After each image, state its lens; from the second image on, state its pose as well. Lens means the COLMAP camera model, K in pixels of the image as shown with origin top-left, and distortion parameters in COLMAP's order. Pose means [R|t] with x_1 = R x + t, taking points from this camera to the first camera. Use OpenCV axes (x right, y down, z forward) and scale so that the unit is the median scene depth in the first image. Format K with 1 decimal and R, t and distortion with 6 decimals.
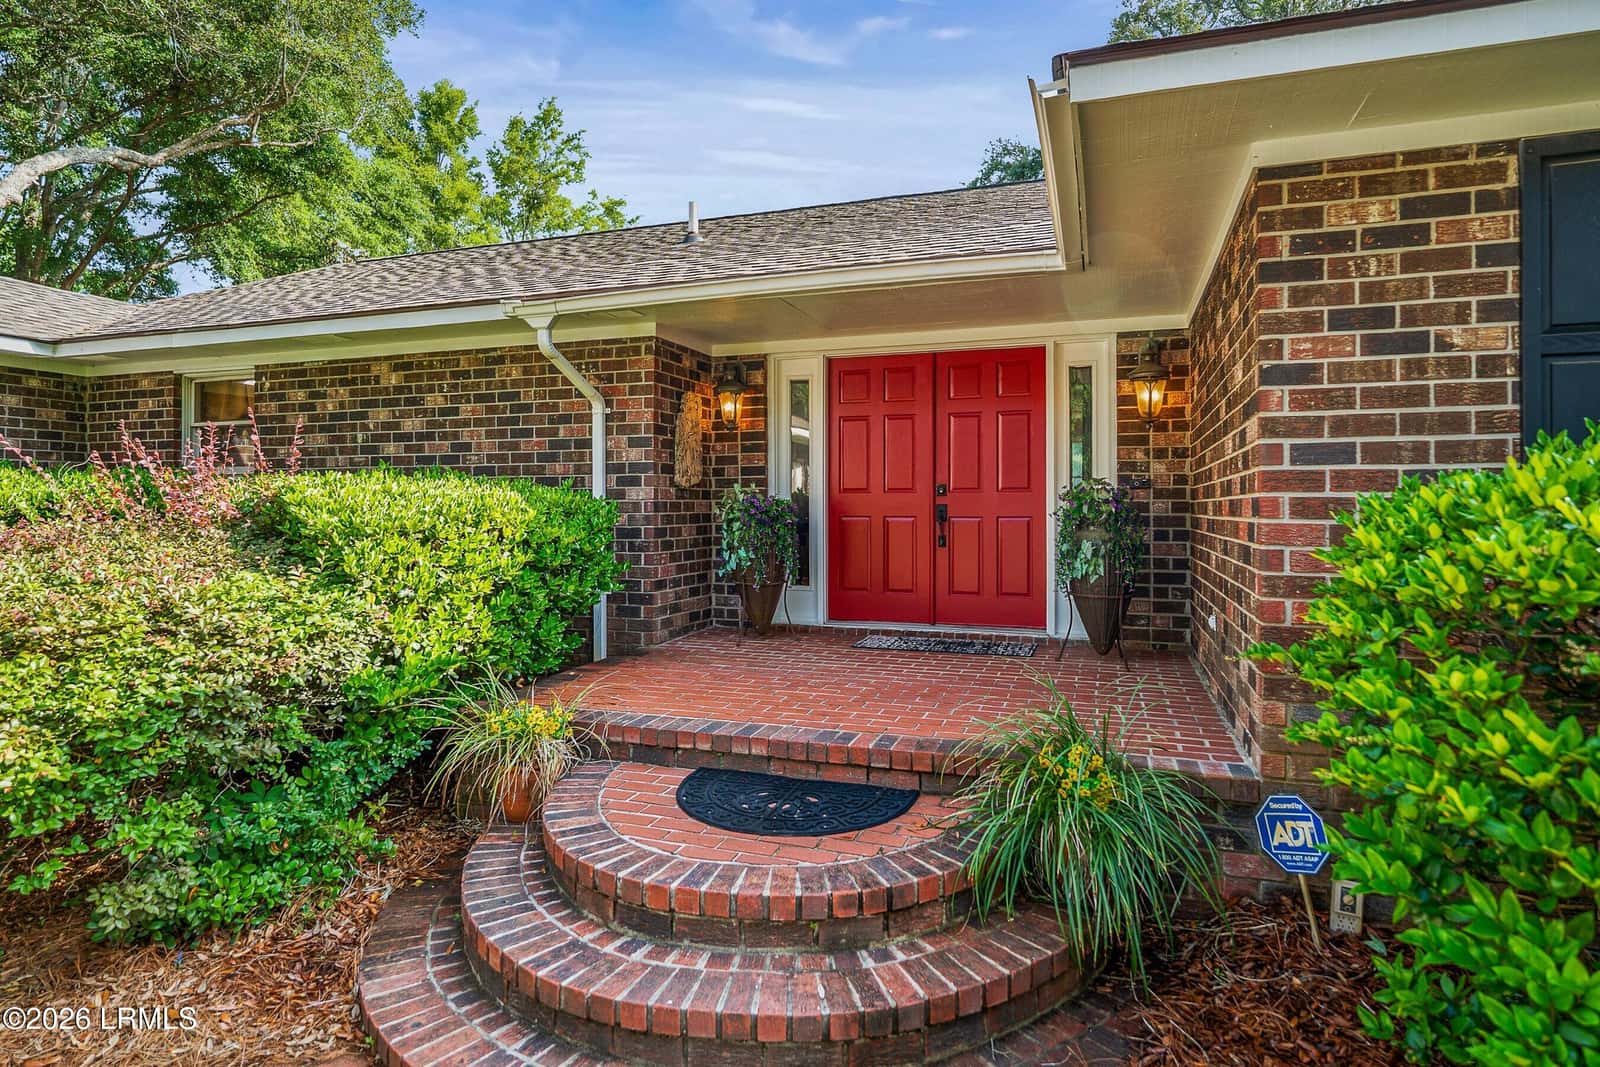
lens RADIAL K [[867.1, 0, 800.0], [0, 867.1, 533.5], [0, 0, 1]] dist [-0.002320, -0.000164]
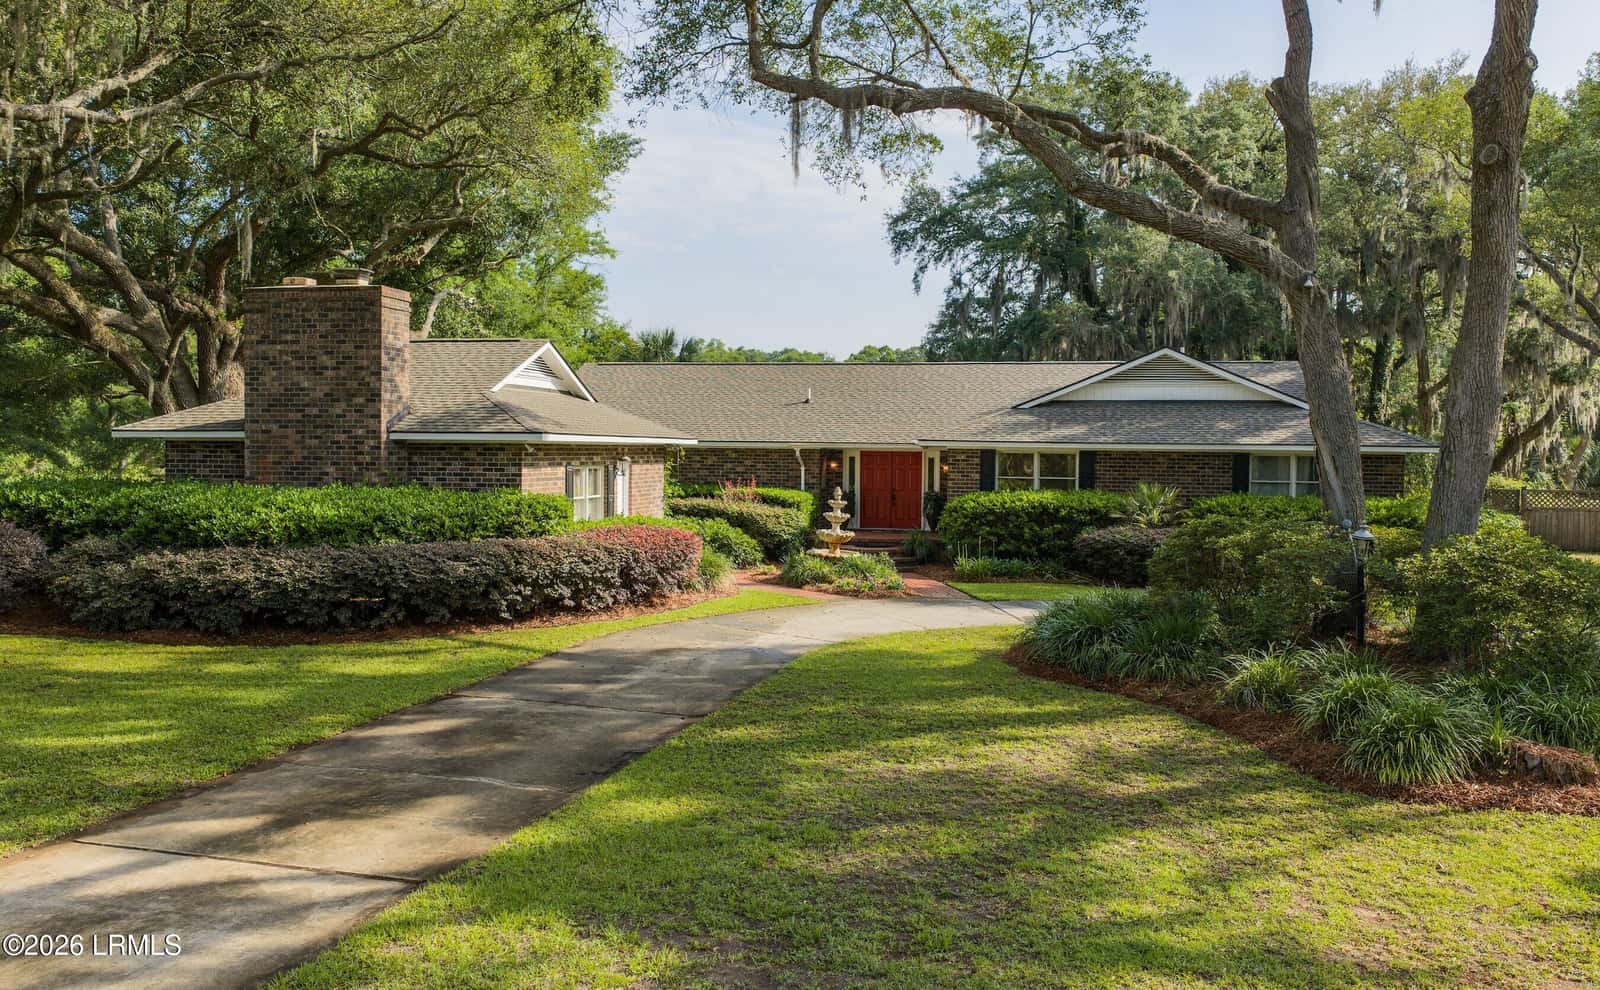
lens RADIAL K [[1343.4, 0, 800.0], [0, 1343.4, 495.0], [0, 0, 1]] dist [0.048742, -0.008206]
pose [[0.990322, 0.008609, 0.138522, -1.009246], [-0.008473, 0.999963, -0.001571, -0.019109], [-0.138531, 0.000382, 0.990358, -4.534373]]
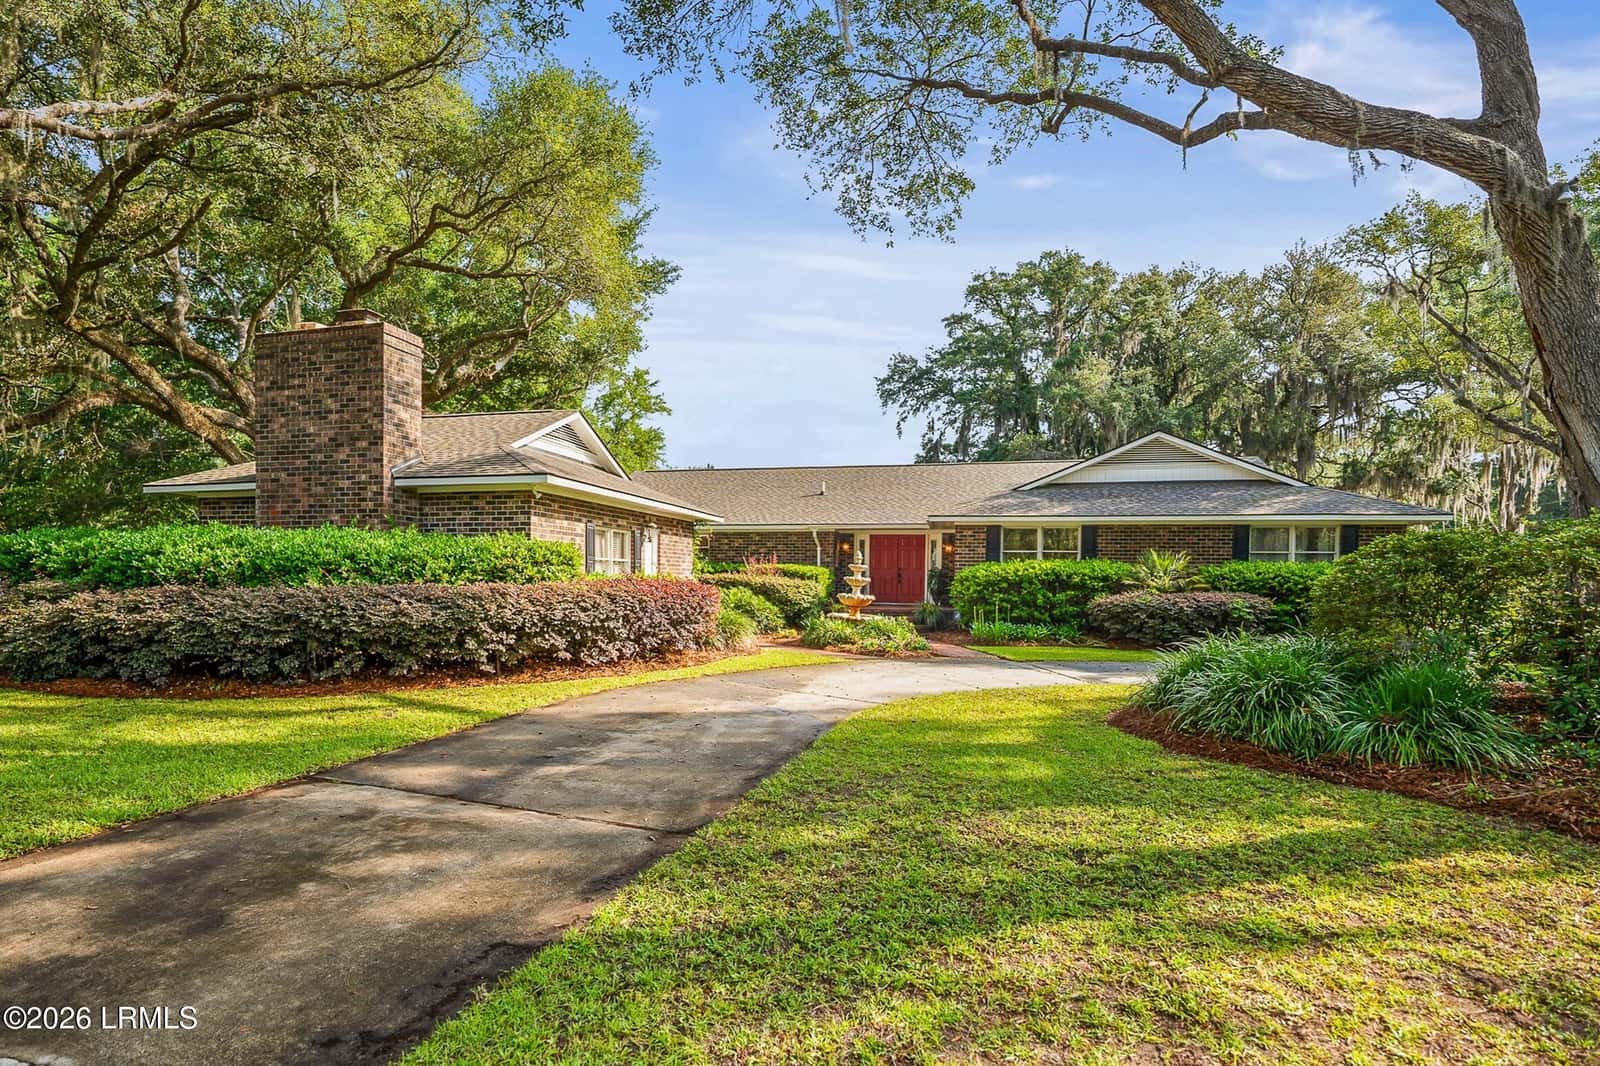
lens RADIAL K [[861.8, 0, 748.0], [0, 861.8, 615.6], [0, 0, 1]] dist [-0.017651, -0.000188]
pose [[0.997134, 0.009858, 0.075008, -0.852713], [-0.010357, 0.999927, 0.006263, 0.151144], [-0.074941, -0.007022, 0.997163, -2.988493]]
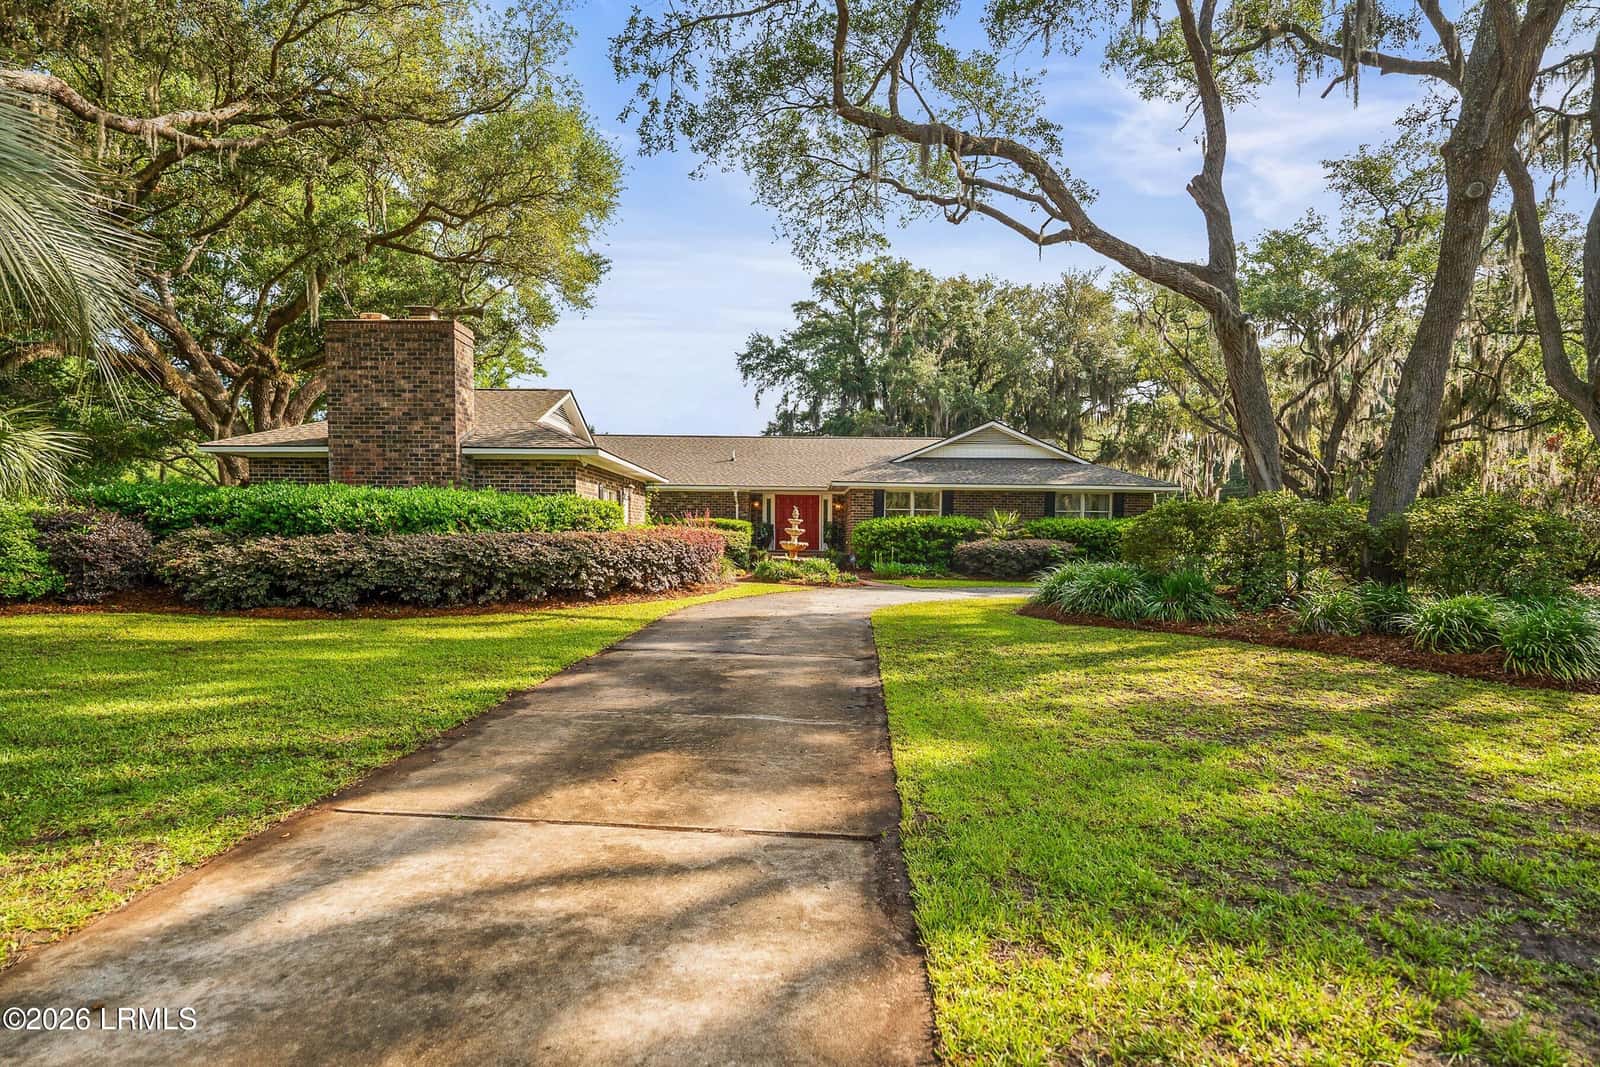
lens RADIAL K [[828.6, 0, 791.4], [0, 828.6, 586.8], [0, 0, 1]] dist [-0.002182, -0.000976]
pose [[0.941874, -0.008834, 0.335850, -1.524660], [-0.000621, 0.999607, 0.028034, 0.191279], [-0.335966, -0.026613, 0.941498, -3.579236]]
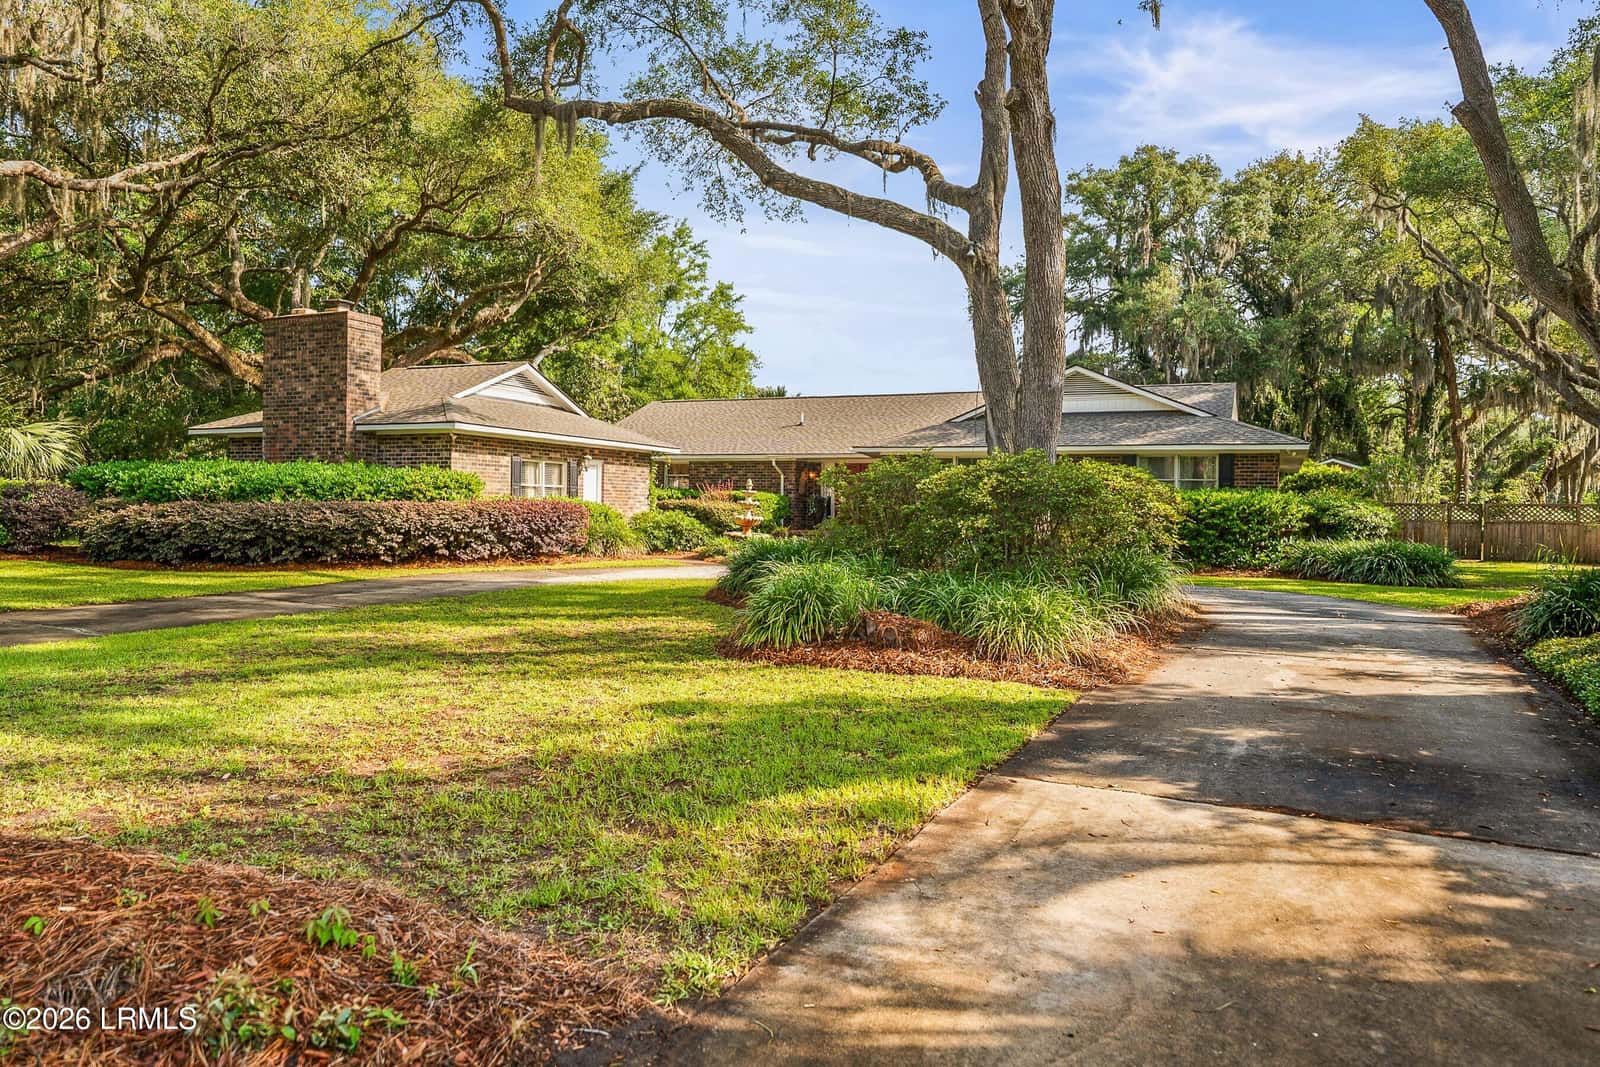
lens RADIAL K [[1083.2, 0, 800.0], [0, 1083.2, 533.5], [0, 0, 1]] dist [0.005872, 0.004333]
pose [[0.997000, 0.019949, -0.074785, 0.268692], [-0.021172, 0.999654, -0.015594, 0.227131], [0.074448, 0.017130, 0.997078, -4.394209]]
